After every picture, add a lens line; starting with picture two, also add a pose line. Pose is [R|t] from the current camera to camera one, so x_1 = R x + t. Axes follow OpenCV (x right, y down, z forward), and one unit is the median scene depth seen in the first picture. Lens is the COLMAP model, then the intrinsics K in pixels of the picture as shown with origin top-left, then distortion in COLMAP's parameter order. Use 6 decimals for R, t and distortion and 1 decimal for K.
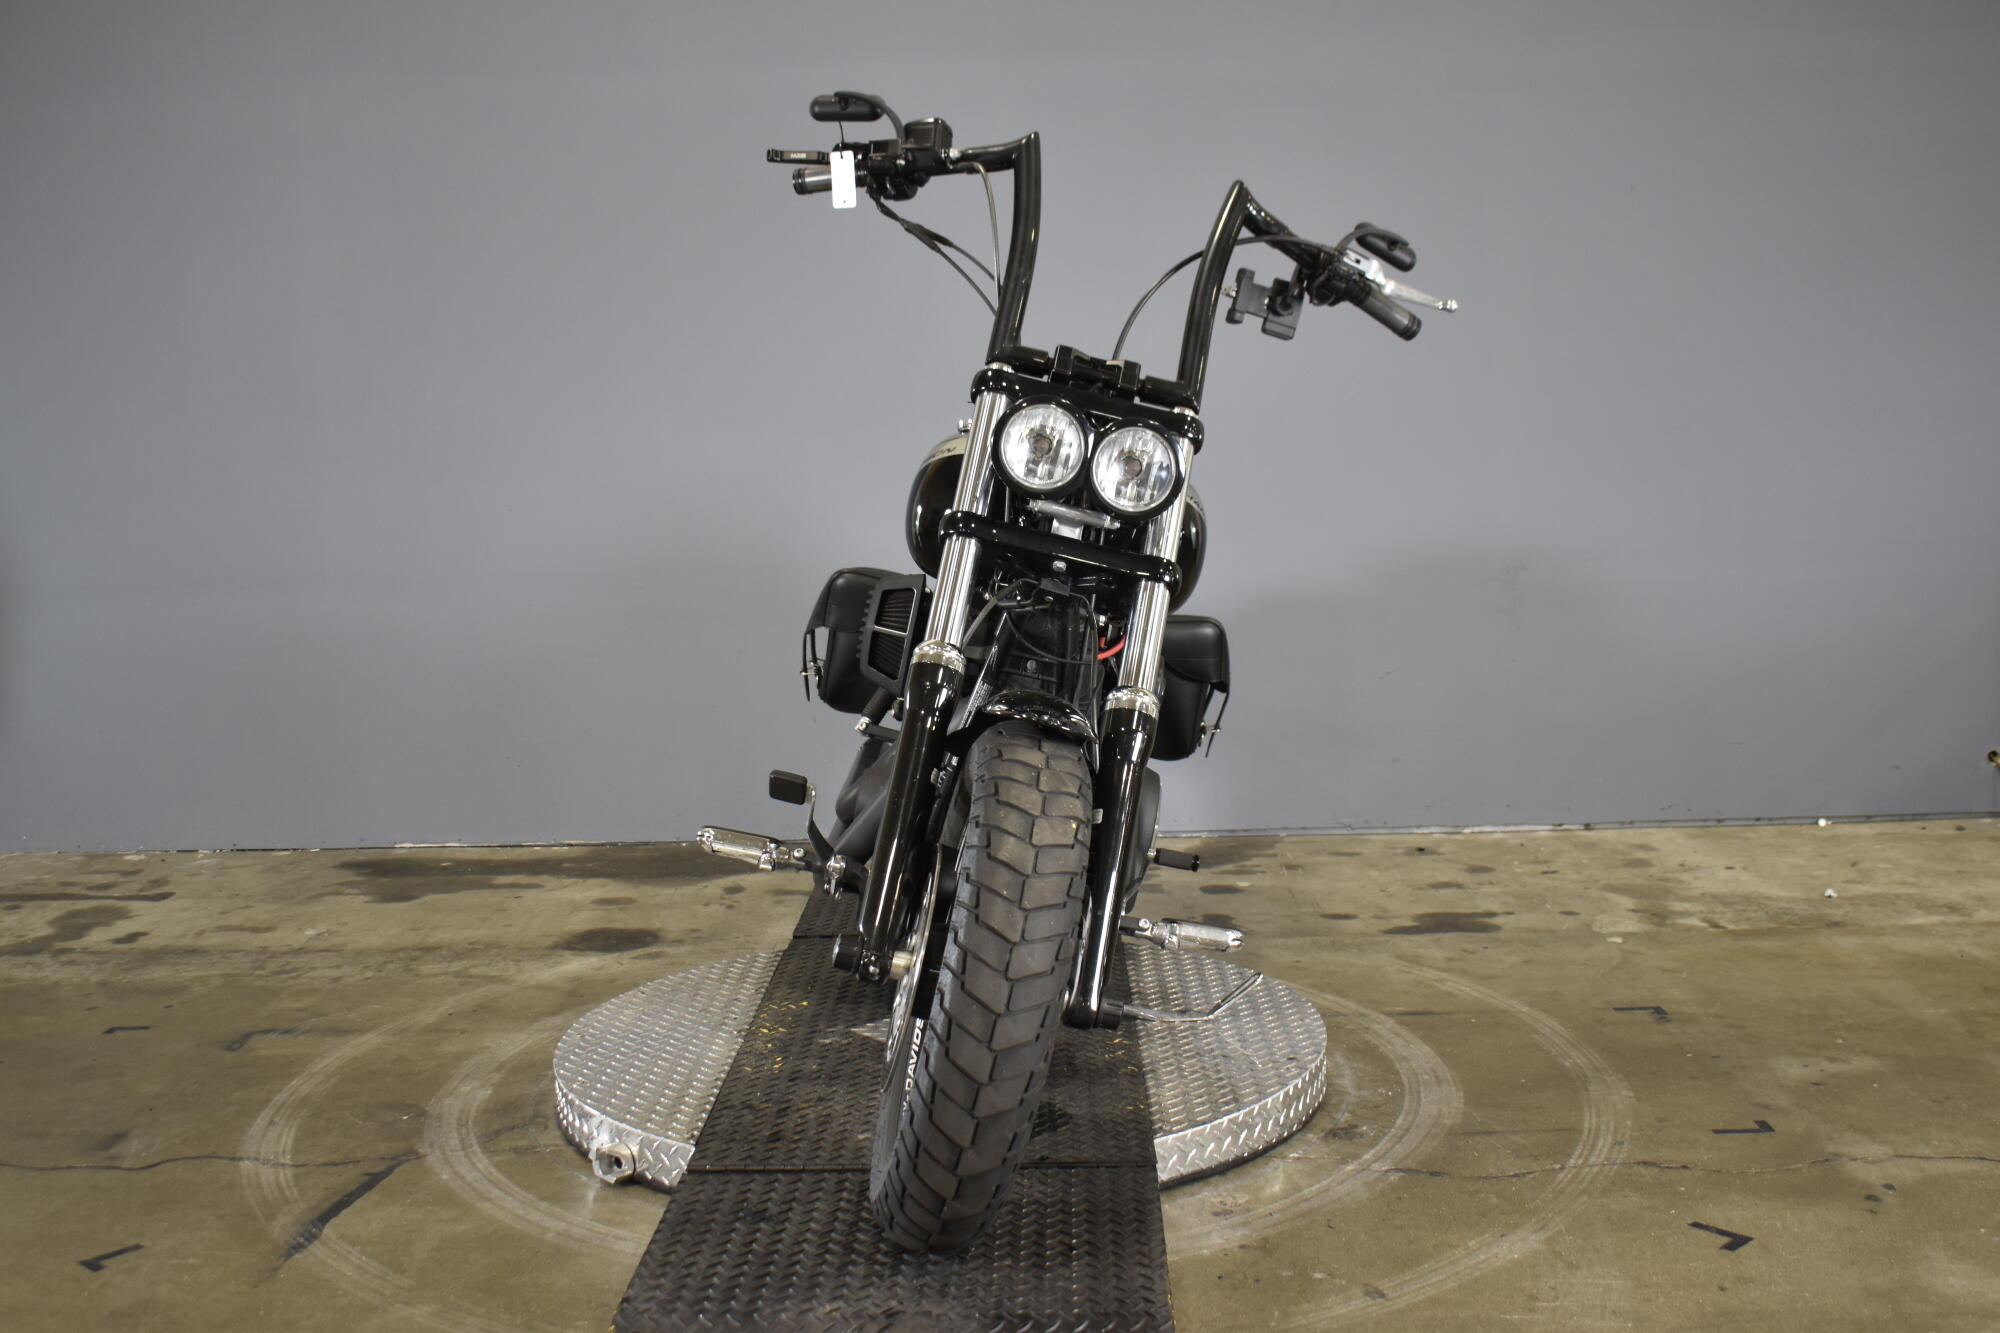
lens RADIAL K [[2137.4, 0, 1000.0], [0, 2137.4, 666.5], [0, 0, 1]] dist [-0.071193, -0.000431]
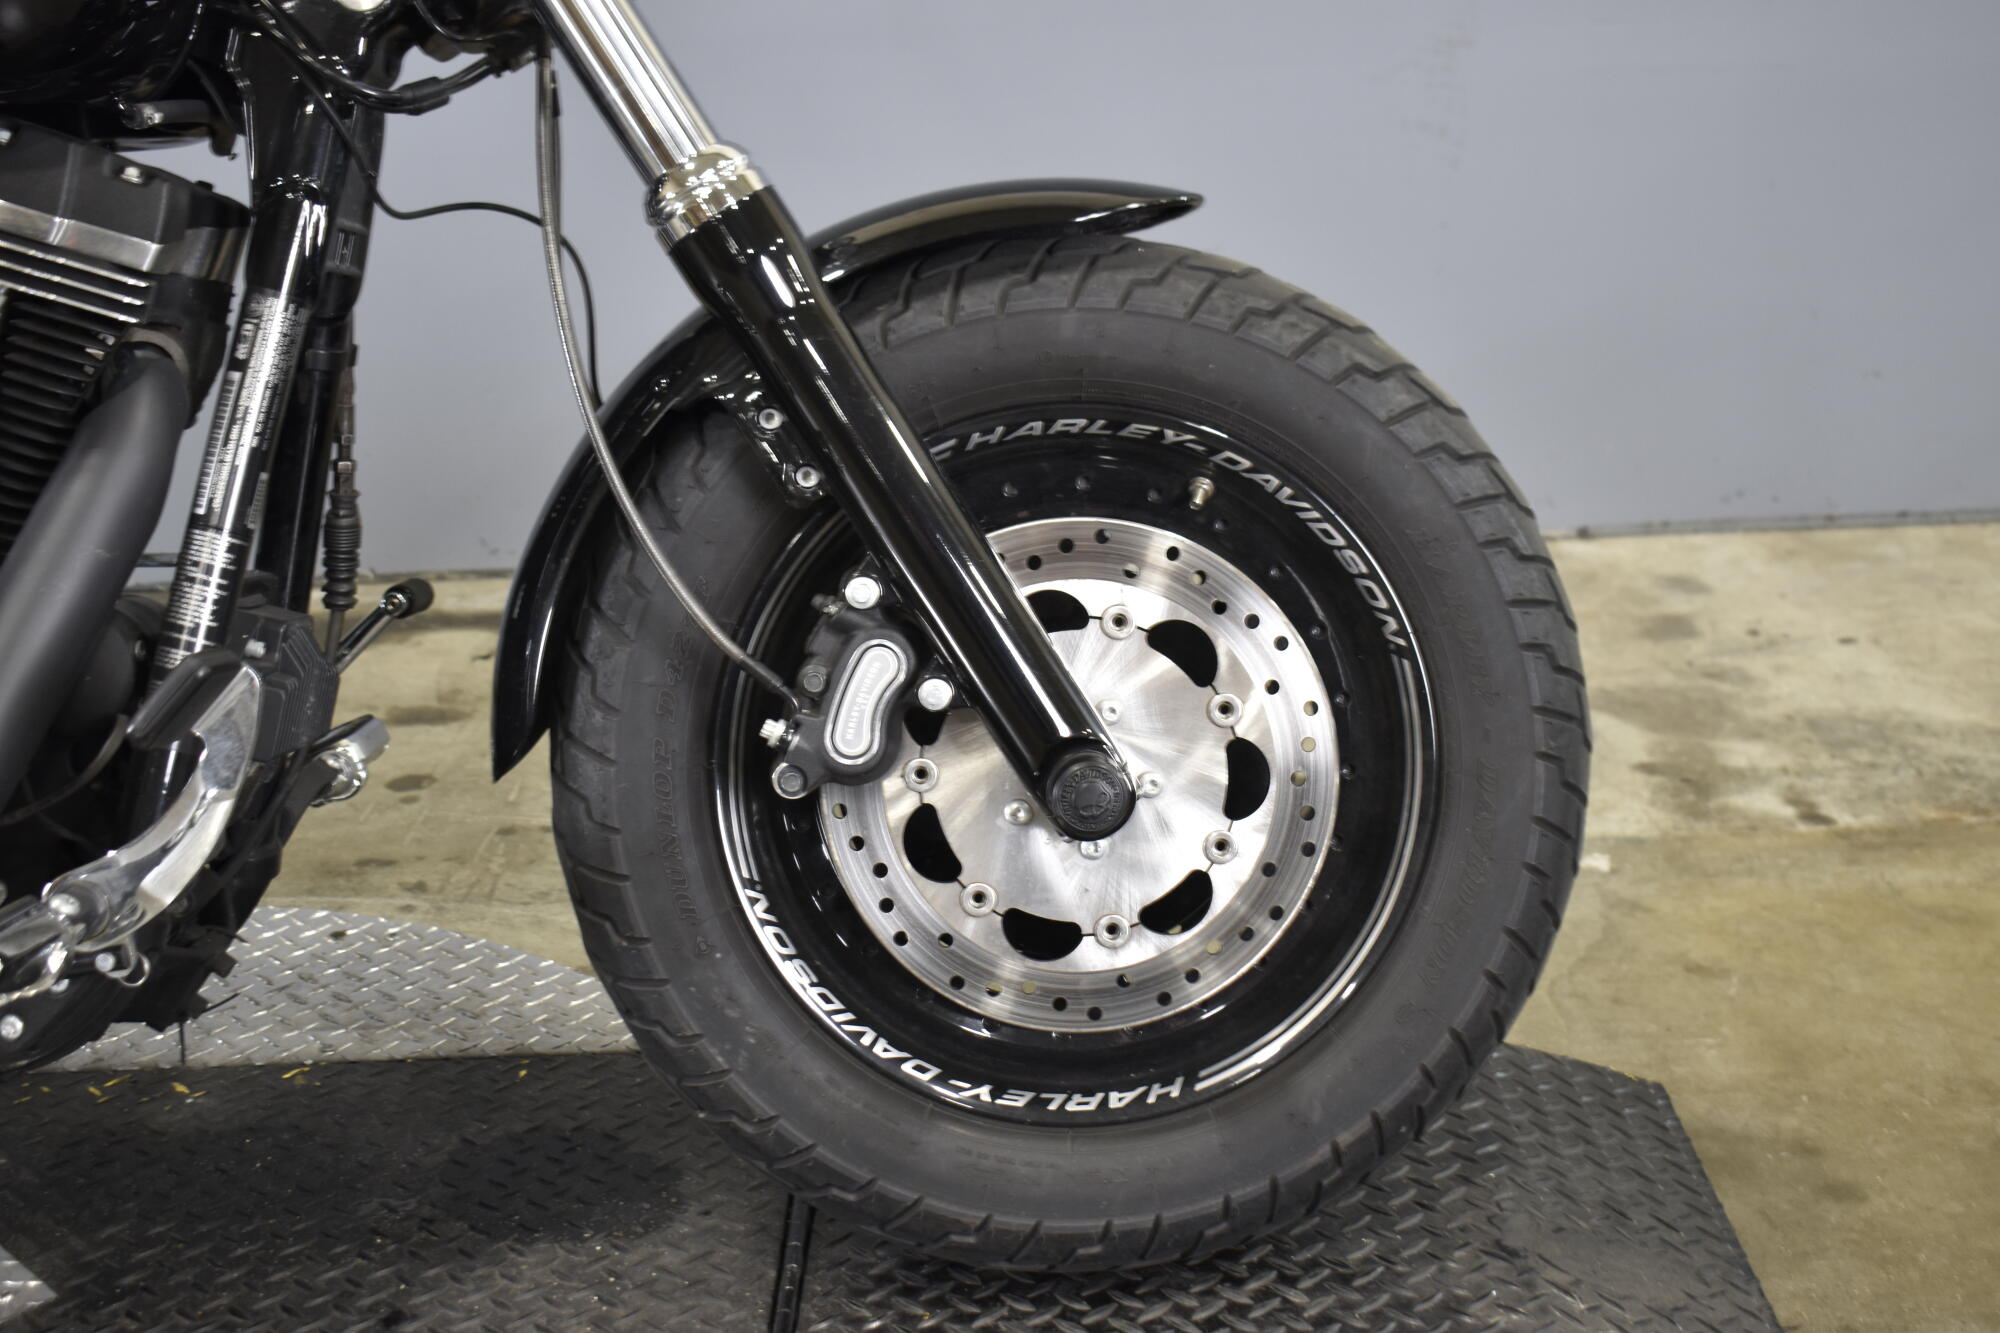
lens RADIAL K [[2517.5, 0, 1000.0], [0, 2517.5, 666.5], [0, 0, 1]] dist [-0.053394, -0.030300]
pose [[0.999733, -0.022922, 0.003081, 0.169752], [0.021832, 0.979256, 0.201449, -0.030396], [-0.007635, -0.201328, 0.979494, 0.502335]]
